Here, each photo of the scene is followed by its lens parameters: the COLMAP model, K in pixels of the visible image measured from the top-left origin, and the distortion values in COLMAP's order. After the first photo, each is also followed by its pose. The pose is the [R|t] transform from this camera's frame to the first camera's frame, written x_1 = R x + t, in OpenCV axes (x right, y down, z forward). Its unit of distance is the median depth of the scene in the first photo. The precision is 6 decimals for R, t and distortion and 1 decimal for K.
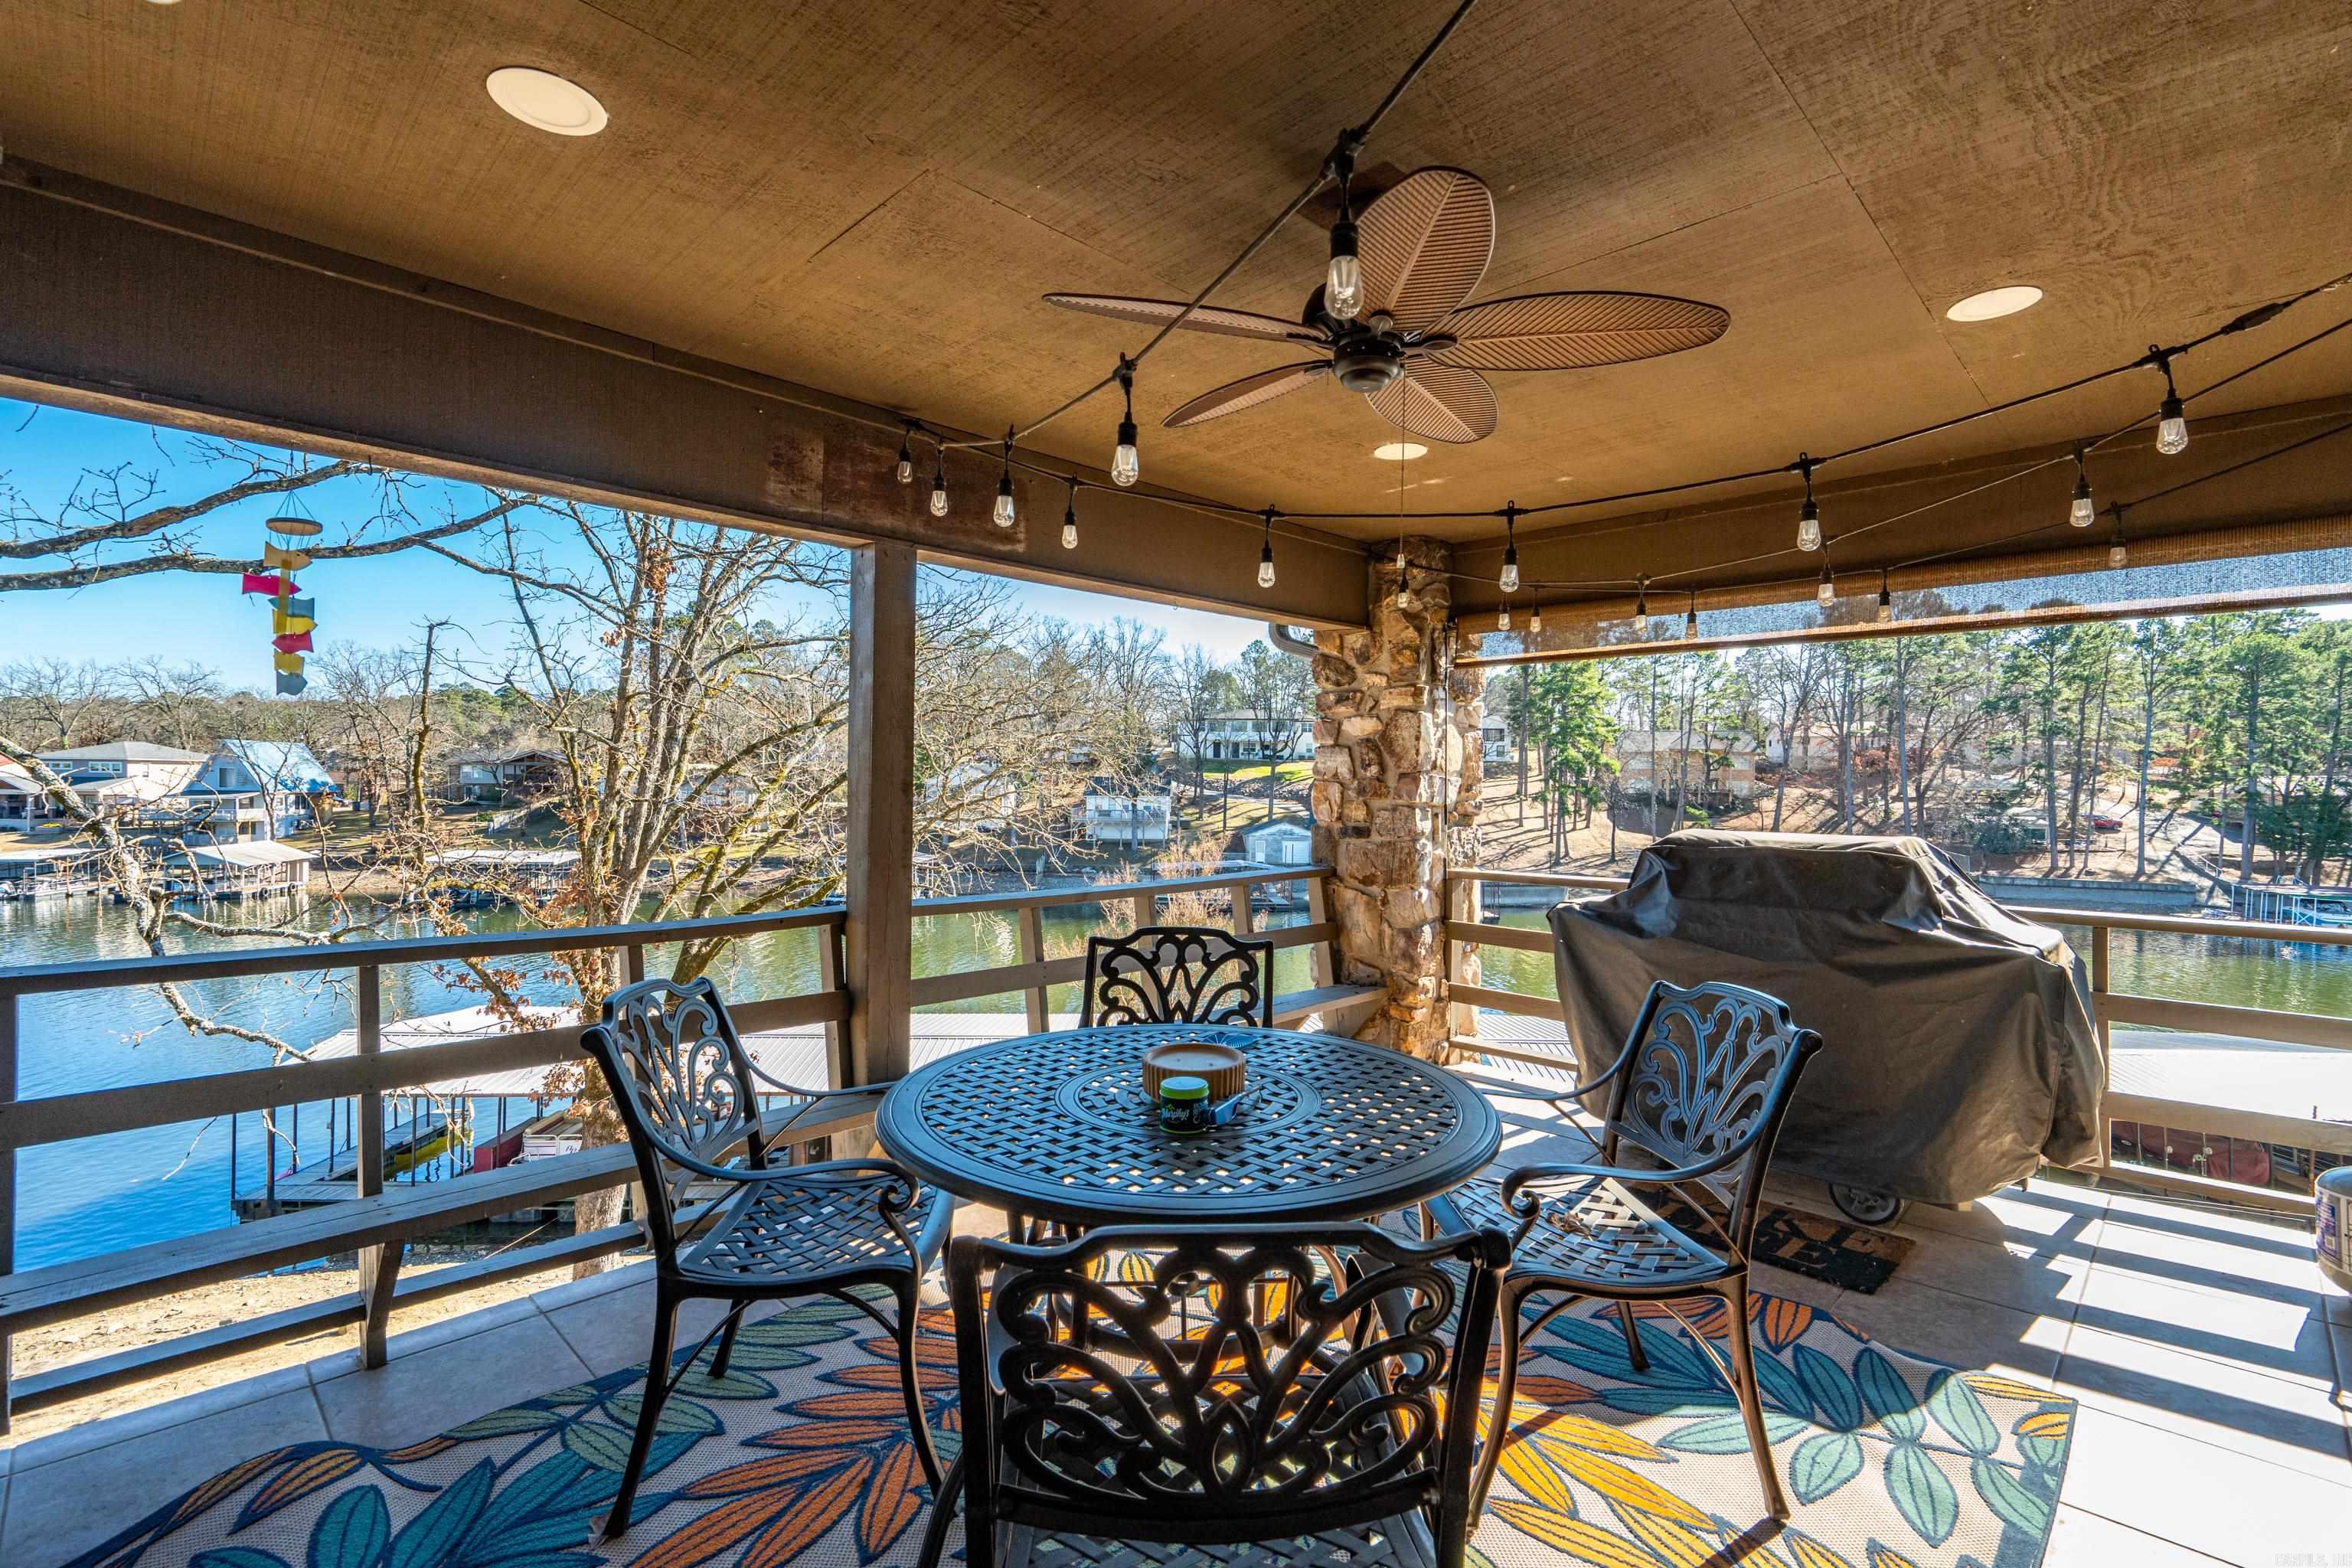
lens RADIAL K [[1073.7, 0, 1159.8], [0, 1073.7, 791.3], [0, 0, 1]] dist [0.003925, -0.001526]
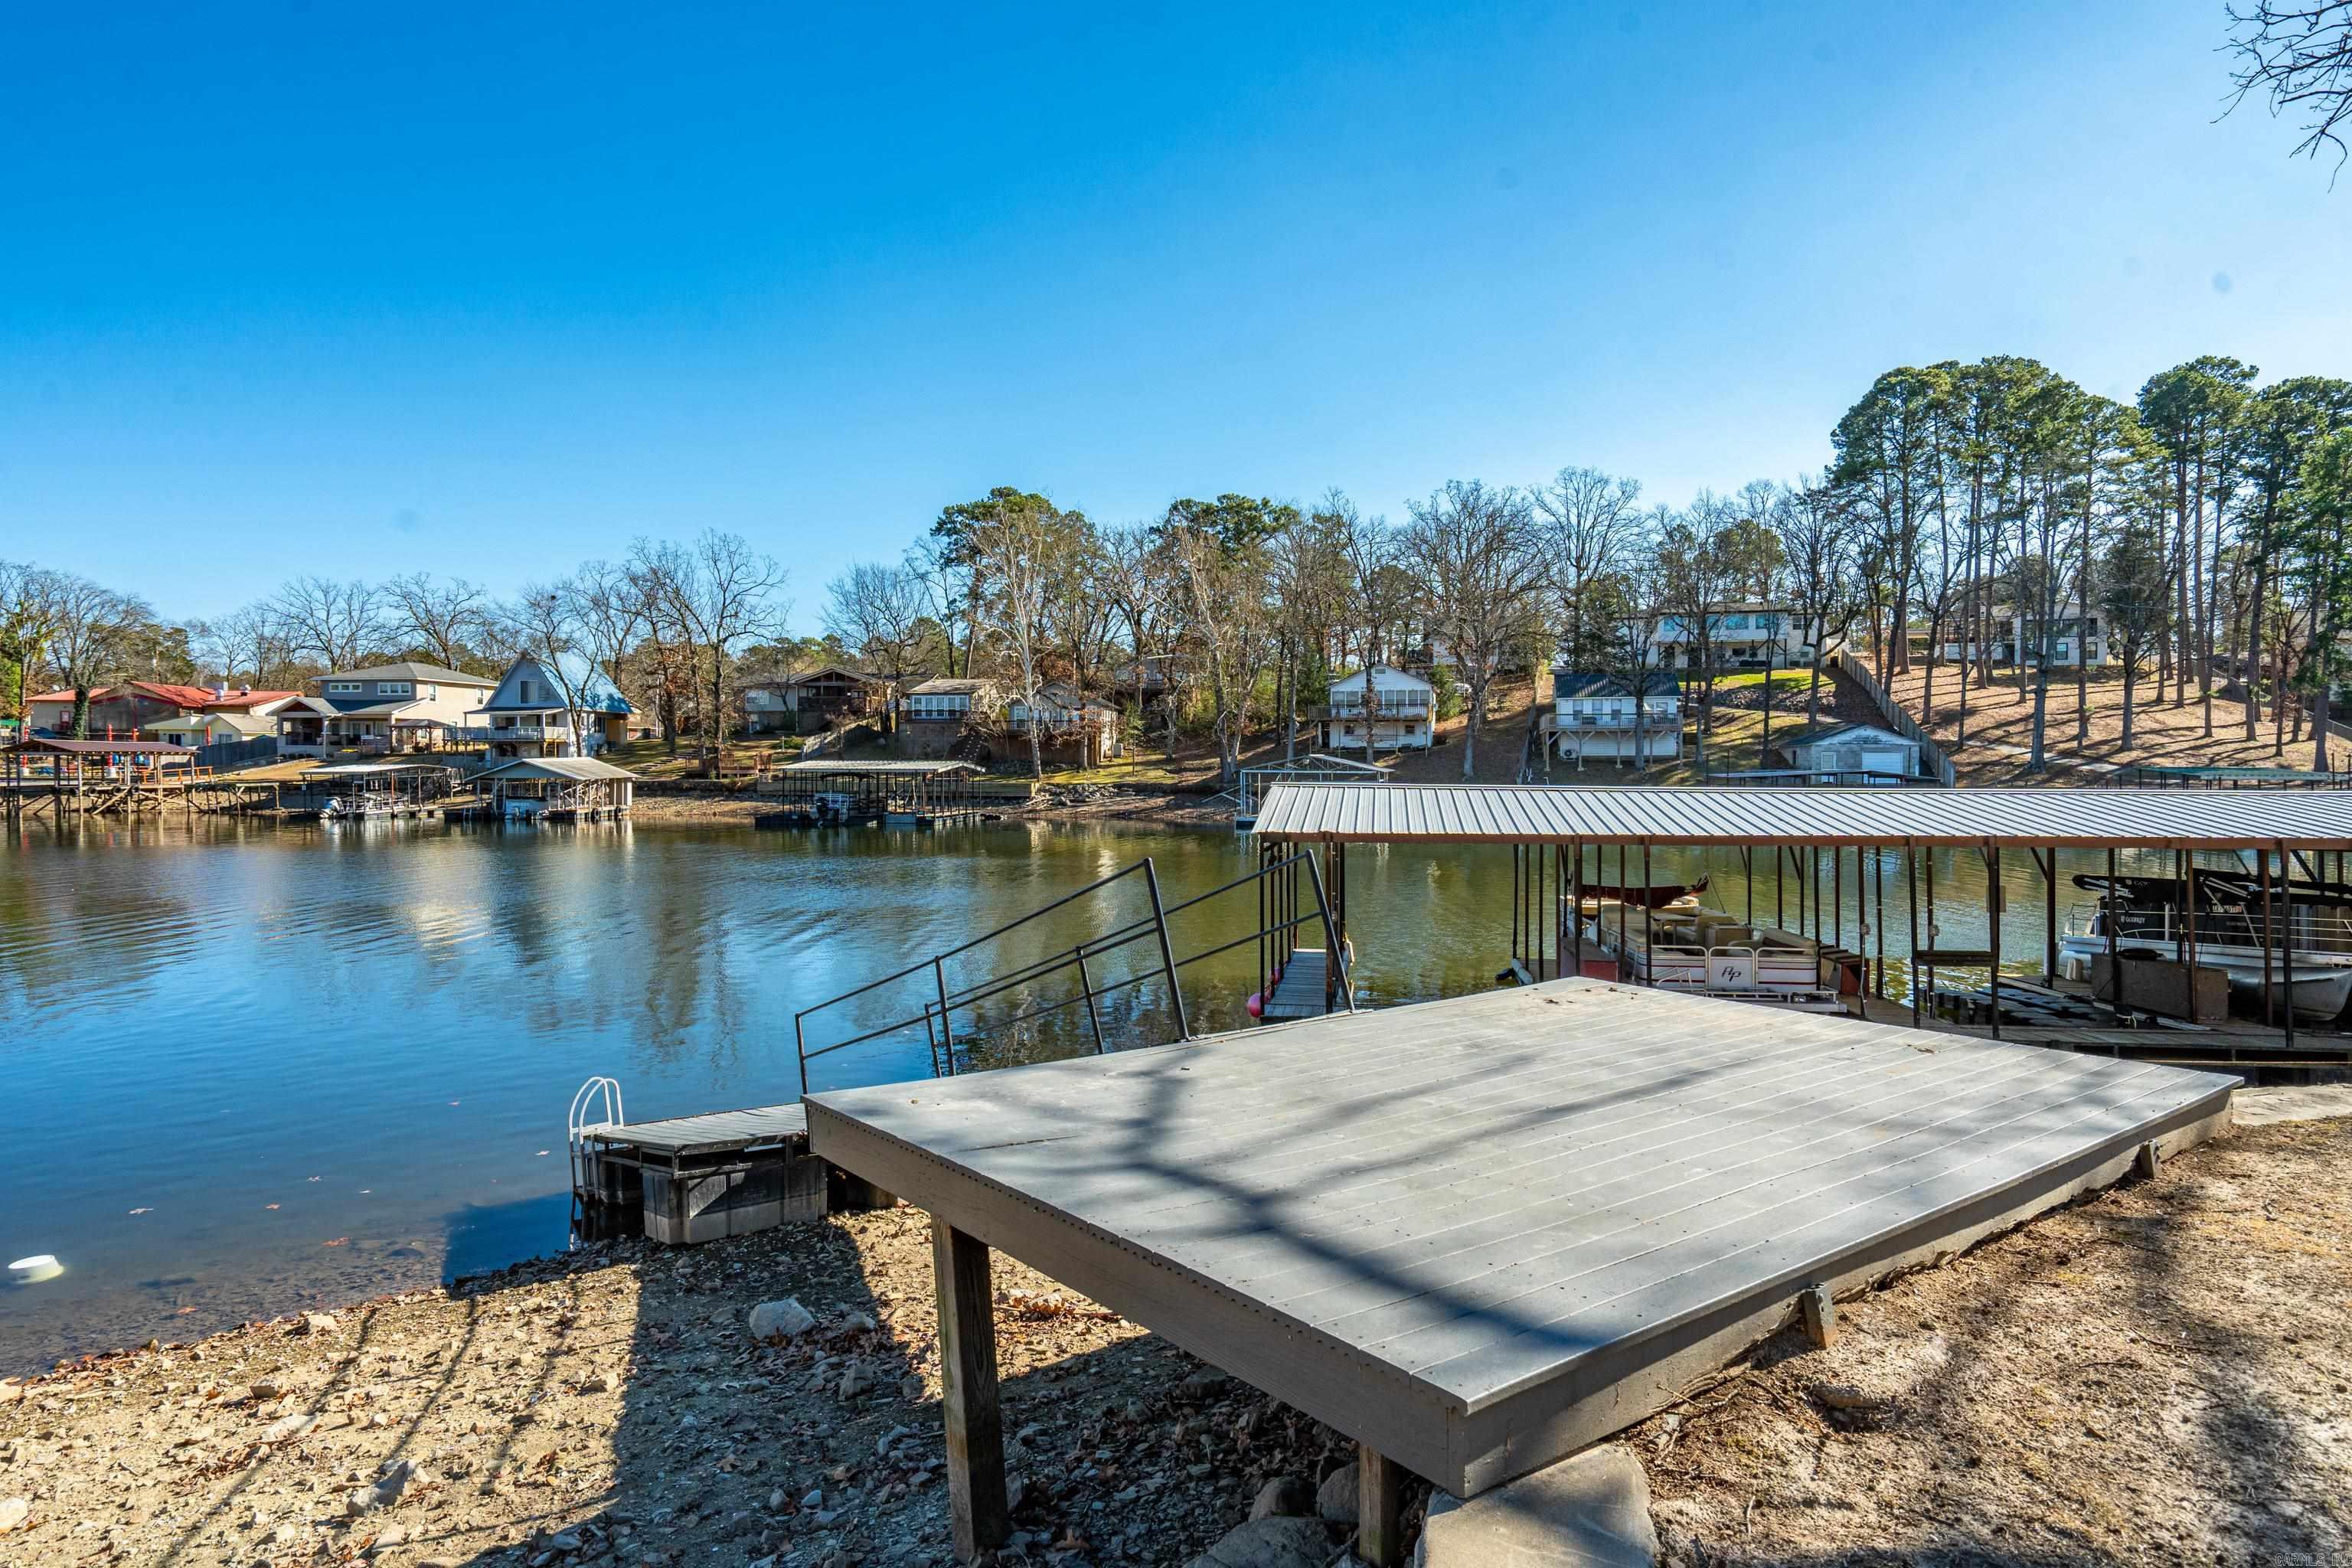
lens RADIAL K [[1295.6, 0, 1175.4], [0, 1295.6, 767.1], [0, 0, 1]] dist [0.007793, 0.001062]
pose [[0.983418, -0.007215, -0.181211, -0.167451], [0.007347, 0.999973, 0.000058, 0.049699], [0.181206, -0.001388, 0.983444, 0.072360]]
